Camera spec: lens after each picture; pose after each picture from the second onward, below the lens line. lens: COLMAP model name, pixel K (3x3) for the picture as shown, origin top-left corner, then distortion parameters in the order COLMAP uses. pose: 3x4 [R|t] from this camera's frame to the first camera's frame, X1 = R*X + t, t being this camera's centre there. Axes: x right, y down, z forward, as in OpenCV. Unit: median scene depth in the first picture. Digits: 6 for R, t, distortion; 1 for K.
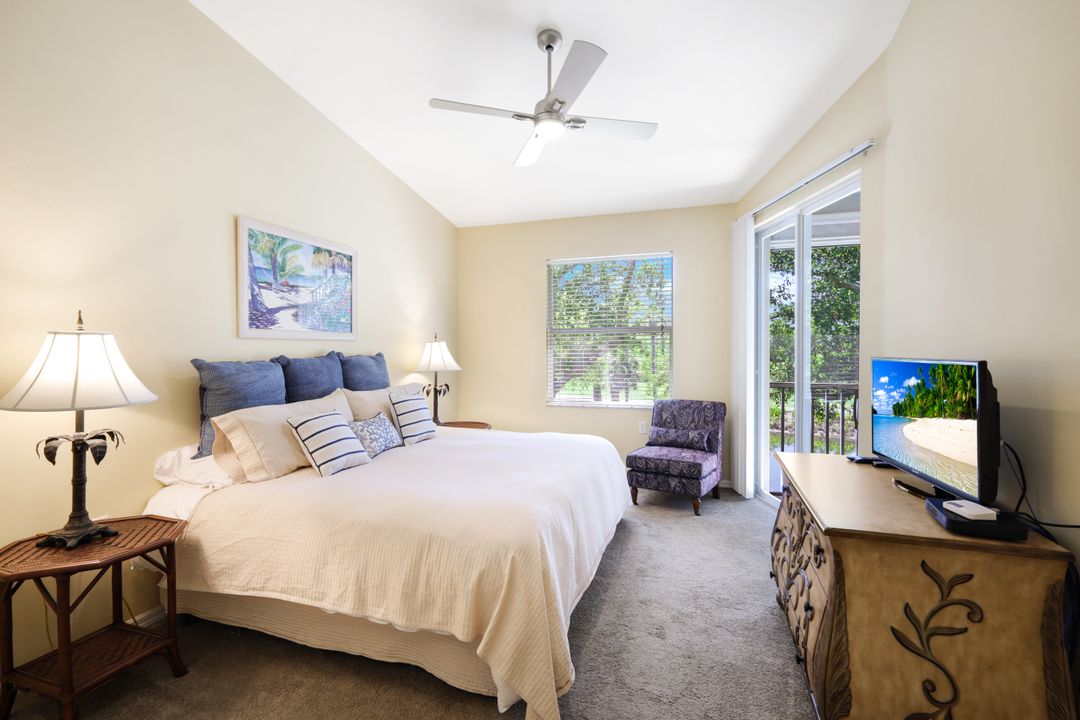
lens RADIAL K [[477.6, 0, 542.5], [0, 477.6, 357.0], [0, 0, 1]] dist [0.012436, 0.000237]
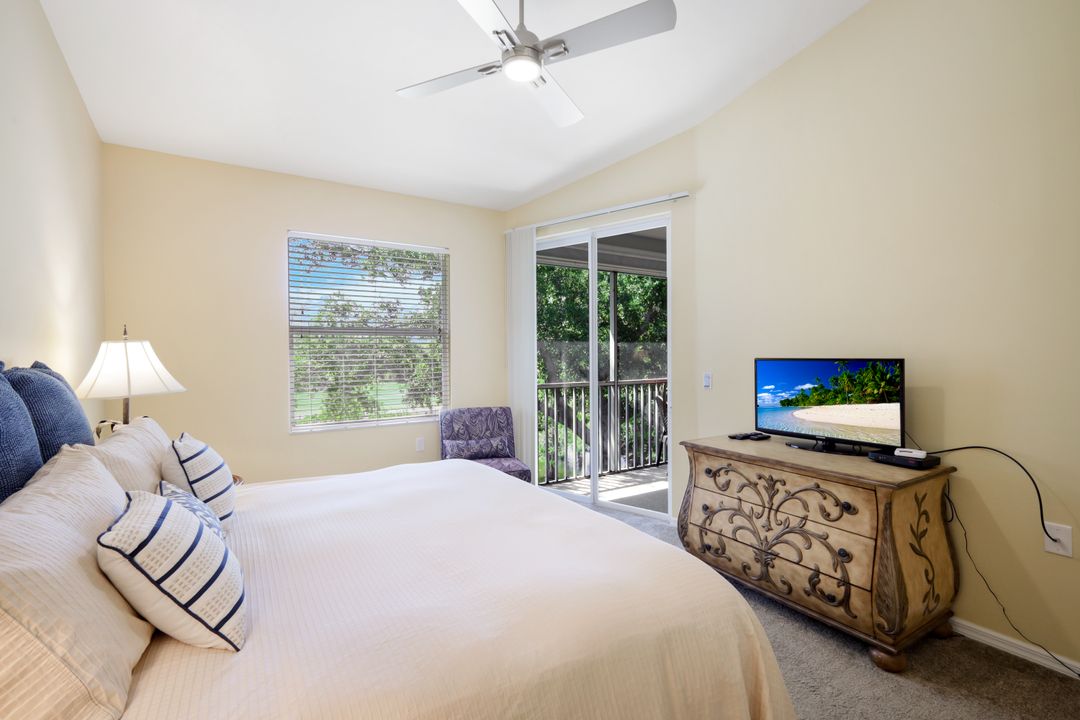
lens RADIAL K [[477.6, 0, 542.5], [0, 477.6, 357.0], [0, 0, 1]] dist [0.012436, 0.000237]
pose [[0.642031, -0.004111, 0.766668, -0.599286], [0.015874, 0.999843, -0.007933, -0.003206], [-0.766515, 0.017264, 0.641995, 0.495017]]
